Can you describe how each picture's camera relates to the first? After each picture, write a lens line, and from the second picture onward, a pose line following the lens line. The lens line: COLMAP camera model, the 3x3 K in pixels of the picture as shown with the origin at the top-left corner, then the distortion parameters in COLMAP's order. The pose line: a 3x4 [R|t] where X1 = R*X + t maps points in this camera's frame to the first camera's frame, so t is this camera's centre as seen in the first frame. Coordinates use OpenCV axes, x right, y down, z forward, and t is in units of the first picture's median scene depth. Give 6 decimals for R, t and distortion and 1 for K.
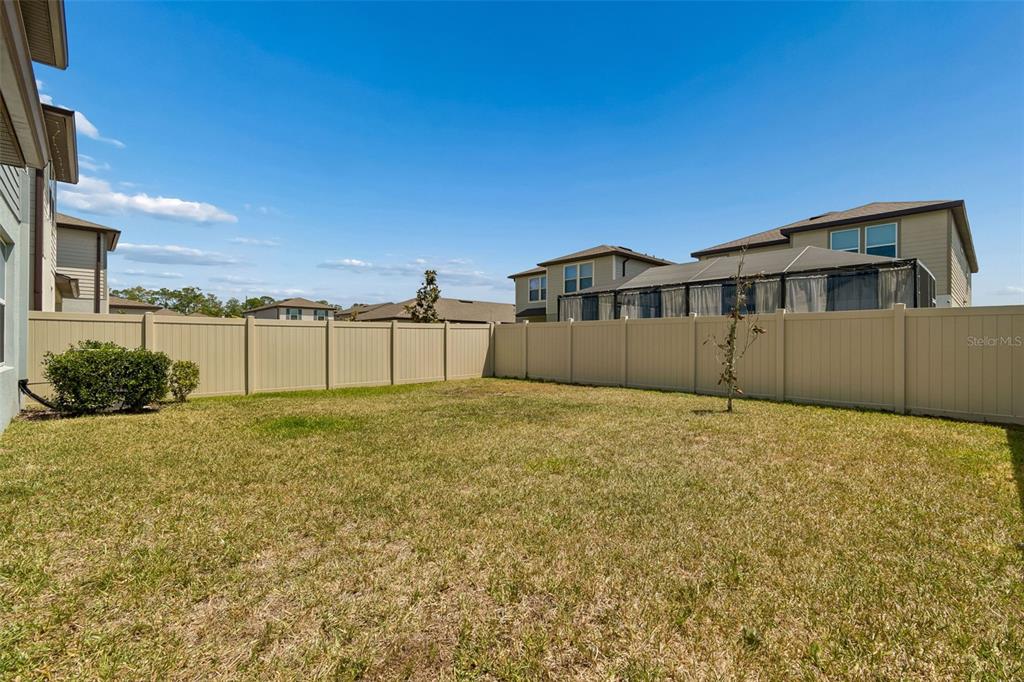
lens RADIAL K [[454.0, 0, 488.1], [0, 454.0, 336.4], [0, 0, 1]] dist [0.004866, -0.002599]
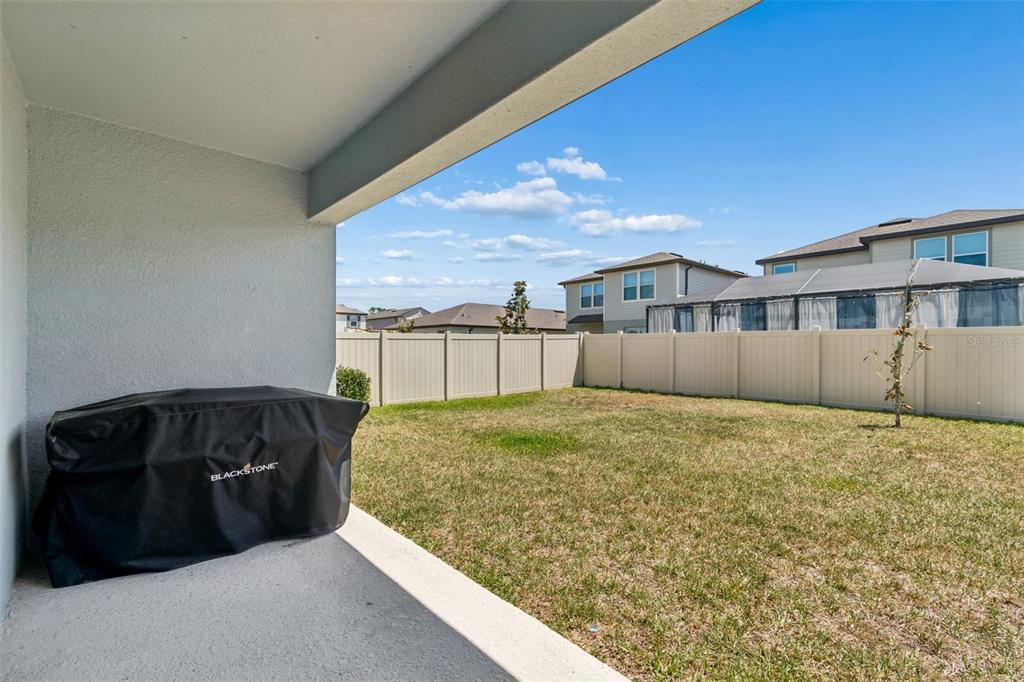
lens RADIAL K [[454.0, 0, 512.2], [0, 454.0, 344.6], [0, 0, 1]] dist [0.004866, -0.002599]
pose [[0.999790, -0.001327, -0.020450, -0.125851], [0.001476, 0.999973, 0.007239, -0.011413], [0.020439, -0.007268, 0.999765, -0.016684]]
